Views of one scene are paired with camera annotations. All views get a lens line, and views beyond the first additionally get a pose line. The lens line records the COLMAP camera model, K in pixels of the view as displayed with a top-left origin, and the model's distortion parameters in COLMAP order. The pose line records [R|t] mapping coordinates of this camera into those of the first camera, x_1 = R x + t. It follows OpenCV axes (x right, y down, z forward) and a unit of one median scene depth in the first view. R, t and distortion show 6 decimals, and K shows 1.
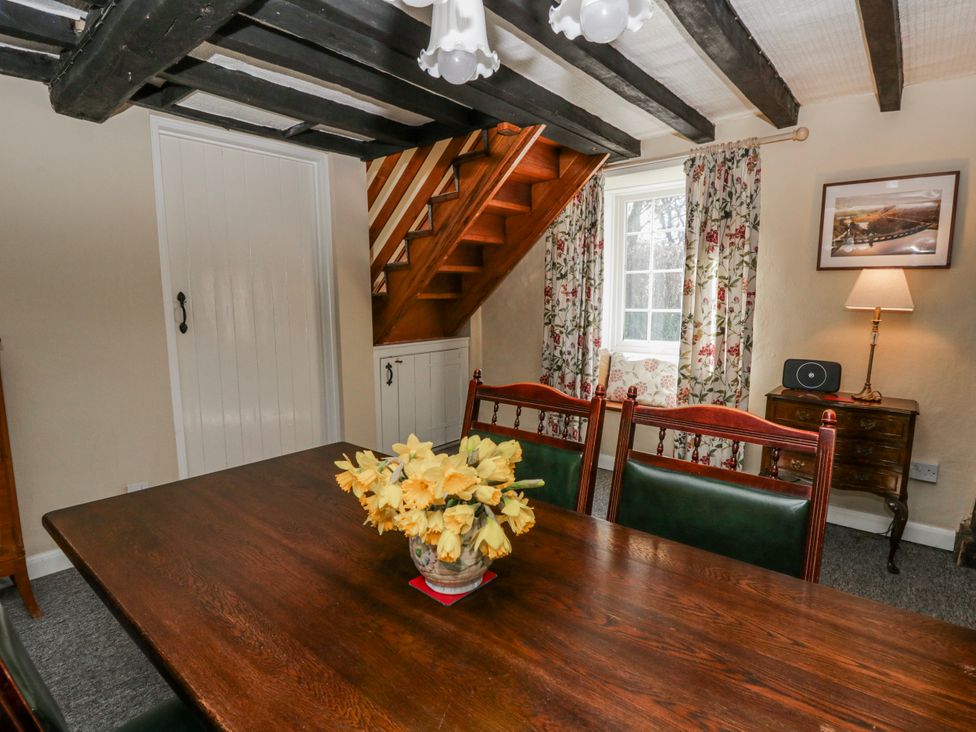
lens RADIAL K [[516.6, 0, 488.9], [0, 516.6, 368.4], [0, 0, 1]] dist [-0.003392, -0.010388]
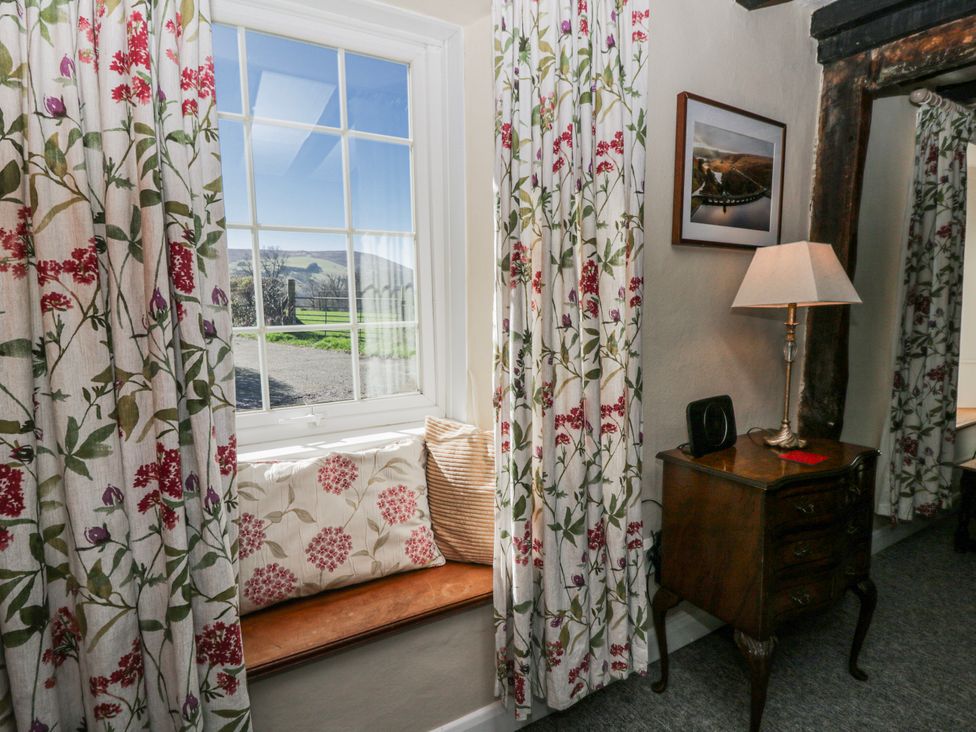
lens RADIAL K [[516.6, 0, 492.3], [0, 516.6, 362.5], [0, 0, 1]] dist [-0.003392, -0.010388]
pose [[0.333925, -0.116483, 0.935375, 0.012638], [0.135955, 0.987911, 0.074490, -0.101780], [-0.932744, 0.102294, 0.345724, 0.784755]]
